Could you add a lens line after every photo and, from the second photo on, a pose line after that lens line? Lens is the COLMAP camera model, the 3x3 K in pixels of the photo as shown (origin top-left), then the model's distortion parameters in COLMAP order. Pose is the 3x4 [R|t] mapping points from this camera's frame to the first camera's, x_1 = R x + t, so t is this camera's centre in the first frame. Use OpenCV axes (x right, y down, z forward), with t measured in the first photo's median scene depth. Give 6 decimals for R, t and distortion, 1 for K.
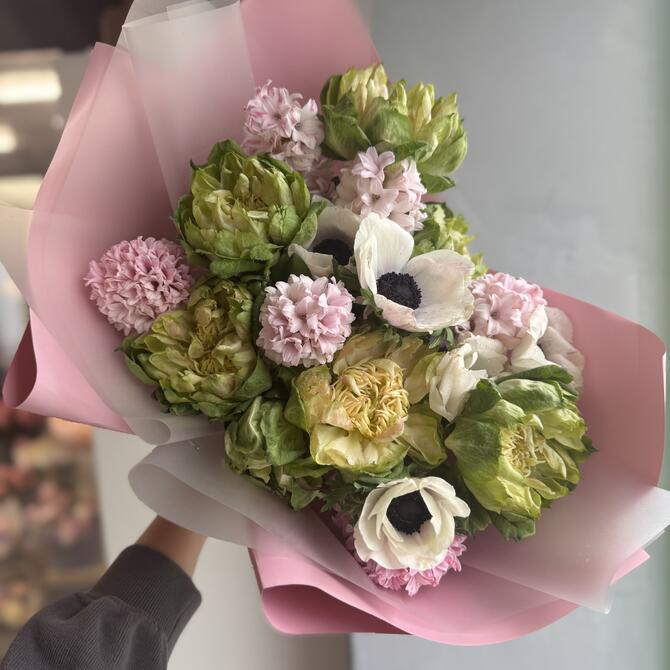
lens RADIAL K [[678.7, 0, 331.8], [0, 678.7, 338.7], [0, 0, 1]] dist [0.038480, 0.000000]
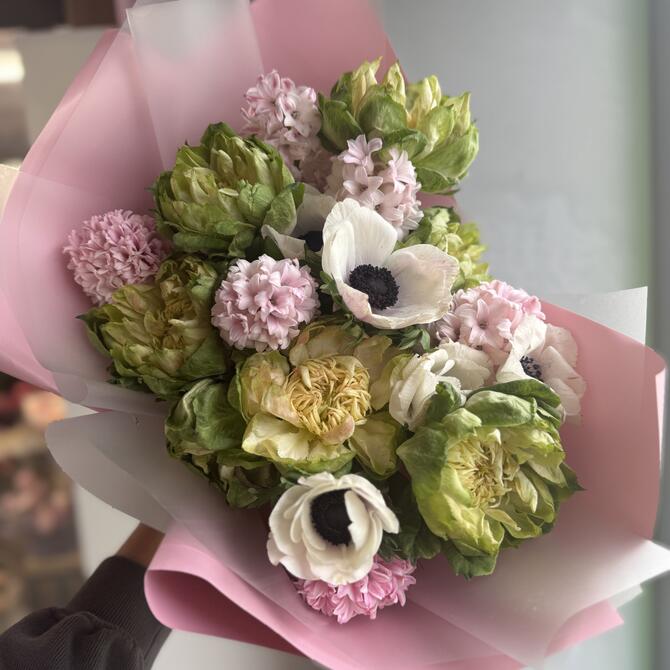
lens RADIAL K [[678.7, 0, 340.0], [0, 678.7, 342.0], [0, 0, 1]] dist [0.038480, 0.000000]
pose [[0.977327, 0.096591, -0.188420, 0.243521], [-0.117165, 0.987934, -0.101283, 0.108344], [0.176364, 0.121063, 0.976852, 0.102203]]
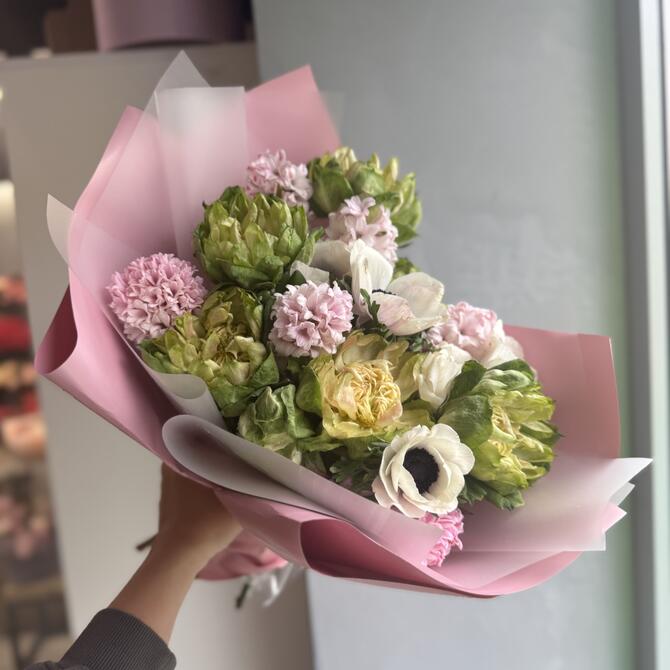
lens RADIAL K [[678.7, 0, 340.3], [0, 678.7, 344.5], [0, 0, 1]] dist [0.038480, 0.000000]
pose [[0.983908, 0.003542, 0.178639, -0.191125], [0.053797, 0.947535, -0.315093, 0.369398], [-0.170383, 0.319633, 0.932097, -0.056490]]
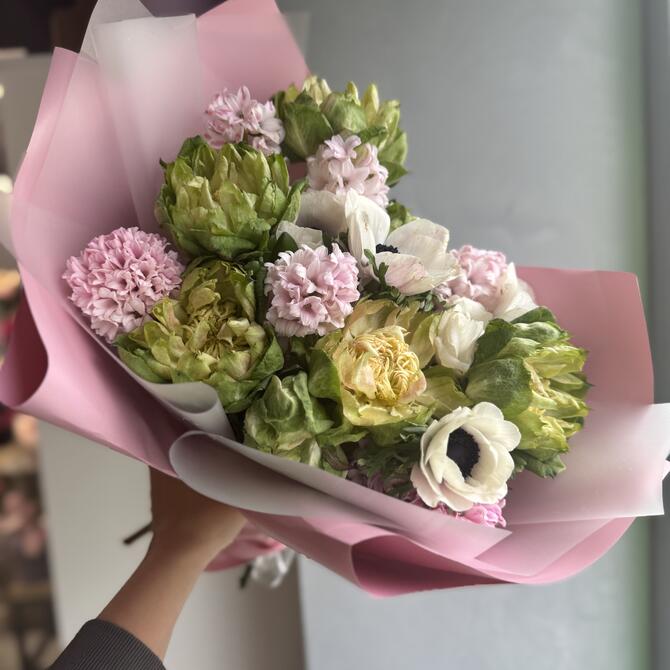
lens RADIAL K [[678.7, 0, 329.8], [0, 678.7, 335.8], [0, 0, 1]] dist [0.038480, 0.000000]
pose [[0.957673, -0.121003, 0.261192, -0.272724], [0.176905, 0.963190, -0.202411, 0.236860], [-0.227085, 0.240050, 0.943827, 0.083932]]
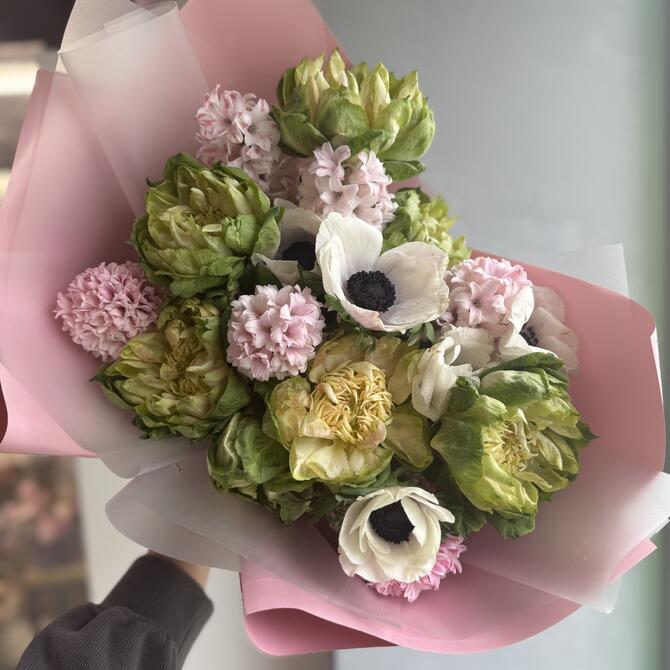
lens RADIAL K [[678.7, 0, 336.0], [0, 678.7, 333.6], [0, 0, 1]] dist [0.038480, 0.000000]
pose [[0.991475, -0.098758, -0.084992, 0.129543], [0.102268, 0.994032, 0.037977, -0.051610], [0.080734, -0.046345, 0.995658, 0.039065]]
